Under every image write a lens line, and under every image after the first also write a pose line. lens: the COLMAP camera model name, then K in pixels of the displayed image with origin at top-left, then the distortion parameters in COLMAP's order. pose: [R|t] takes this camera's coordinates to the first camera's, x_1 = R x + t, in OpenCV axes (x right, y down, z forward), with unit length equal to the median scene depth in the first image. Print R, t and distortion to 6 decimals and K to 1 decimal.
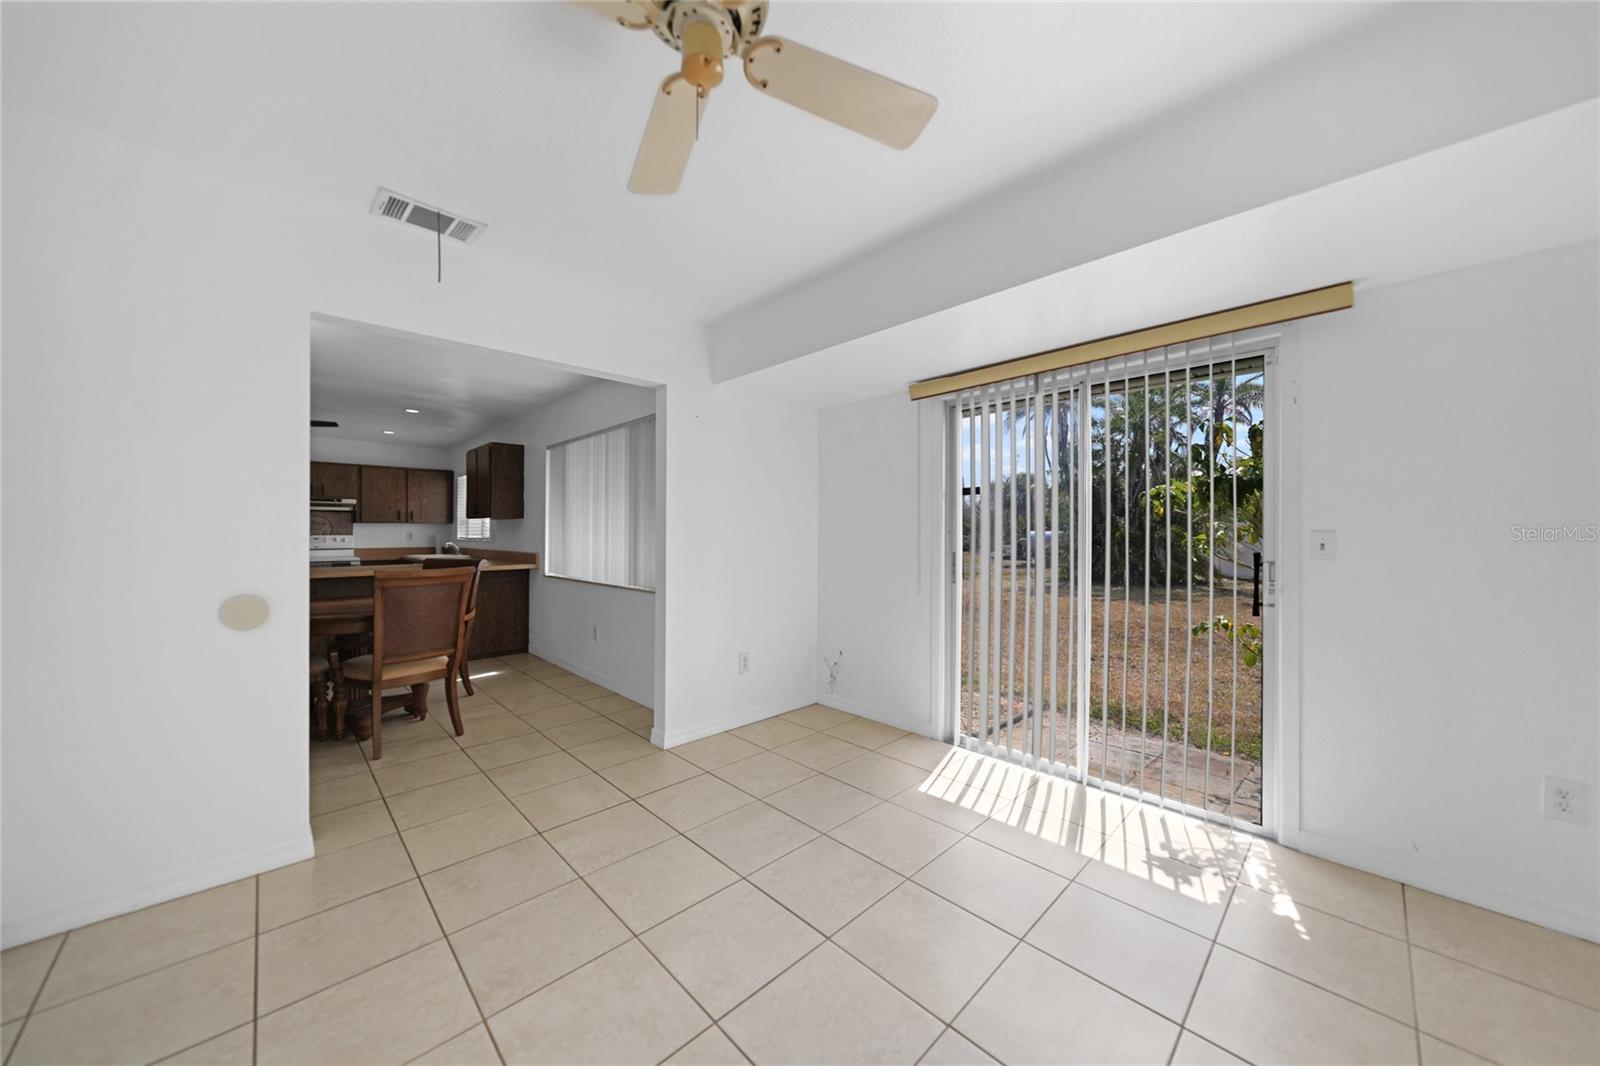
lens RADIAL K [[567.9, 0, 810.7], [0, 567.9, 530.3], [0, 0, 1]] dist [-0.009258, 0.001204]
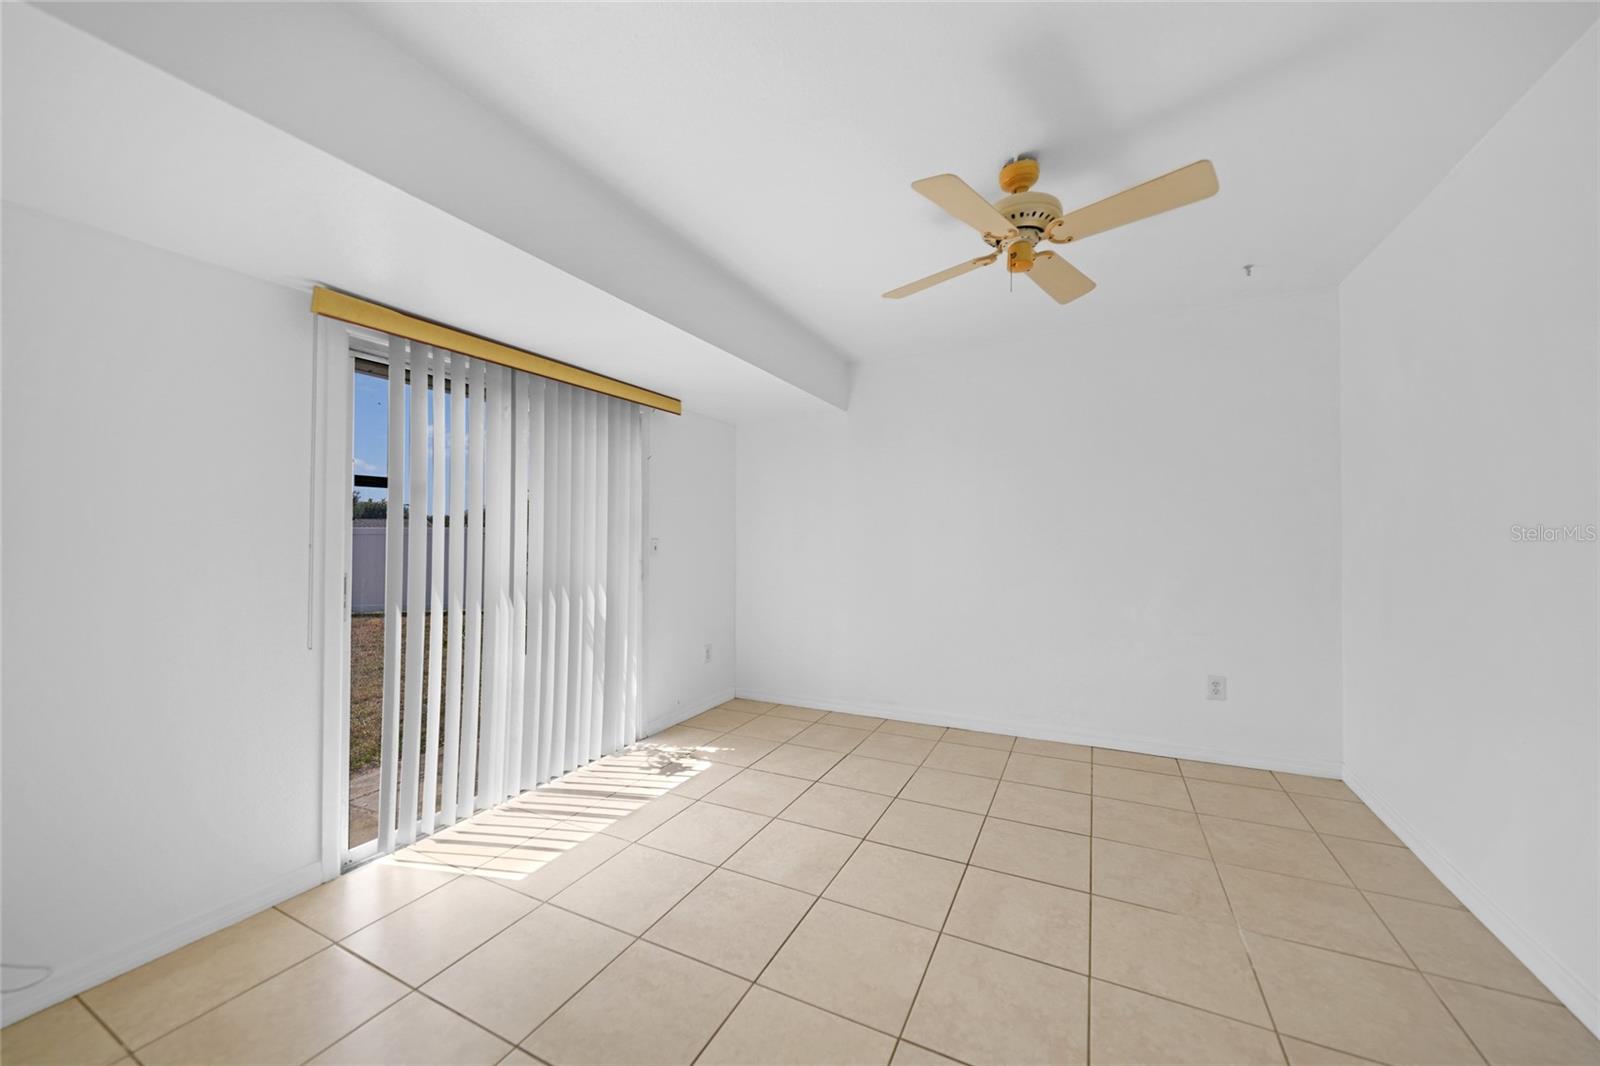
lens RADIAL K [[567.9, 0, 813.7], [0, 567.9, 535.6], [0, 0, 1]] dist [-0.009258, 0.001204]
pose [[-0.342944, 0.000303, 0.939356, -0.805316], [-0.003511, 0.999993, -0.001604, -0.004940], [-0.939349, -0.003848, -0.342941, 1.092029]]
